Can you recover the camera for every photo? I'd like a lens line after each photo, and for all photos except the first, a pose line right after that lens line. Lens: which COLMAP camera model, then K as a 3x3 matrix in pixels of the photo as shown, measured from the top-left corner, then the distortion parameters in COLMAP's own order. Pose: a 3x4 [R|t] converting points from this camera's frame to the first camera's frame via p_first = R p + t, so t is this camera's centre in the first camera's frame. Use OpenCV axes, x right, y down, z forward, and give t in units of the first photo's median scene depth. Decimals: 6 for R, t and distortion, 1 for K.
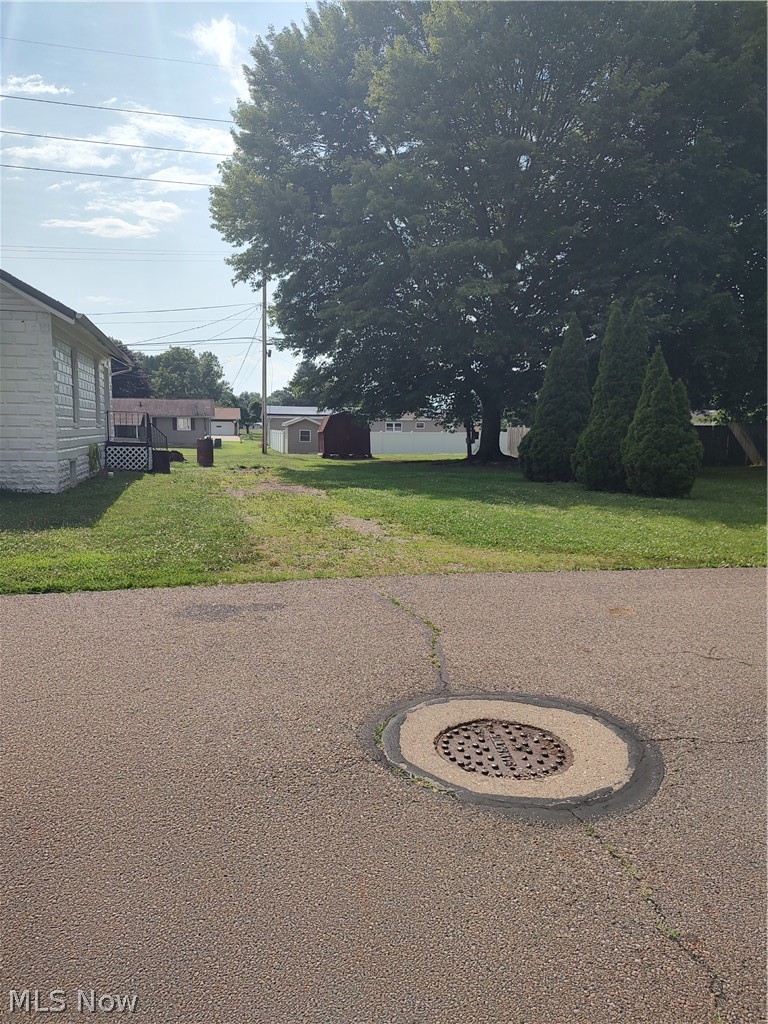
lens RADIAL K [[775.5, 0, 390.7], [0, 775.5, 519.9], [0, 0, 1]] dist [0.042875, -0.027994]
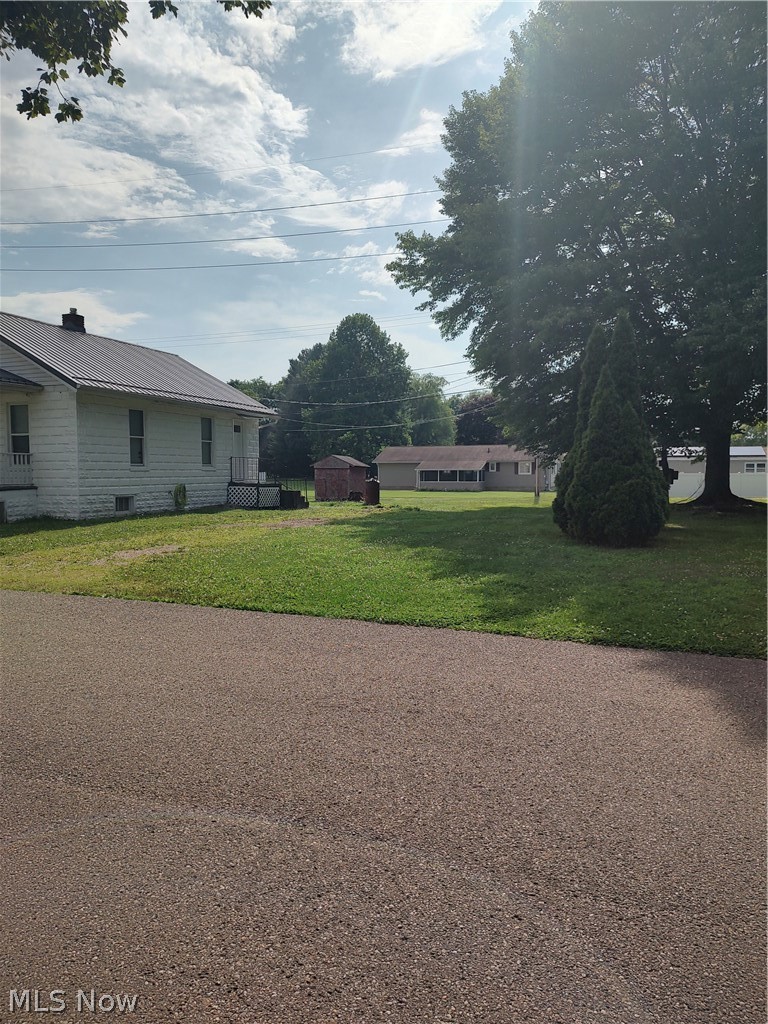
lens RADIAL K [[775.5, 0, 367.6], [0, 775.5, 516.8], [0, 0, 1]] dist [0.042875, -0.027994]
pose [[0.815460, 0.023236, -0.578347, 0.243150], [-0.058647, 0.997369, -0.042621, -0.004088], [0.575835, 0.068674, 0.814677, 0.070273]]
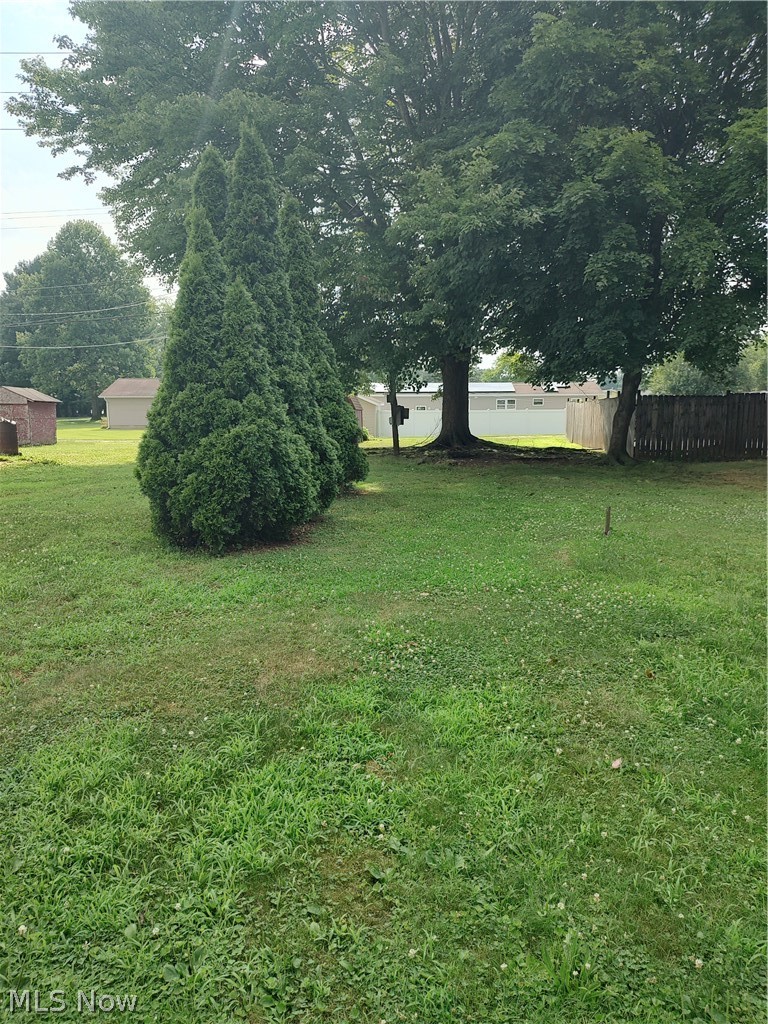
lens RADIAL K [[775.5, 0, 387.0], [0, 775.5, 520.2], [0, 0, 1]] dist [0.042875, -0.027994]
pose [[0.950250, 0.032105, -0.309828, 0.230256], [-0.024245, 0.999280, 0.029187, -0.023396], [0.310542, -0.020223, 0.950345, 0.232635]]
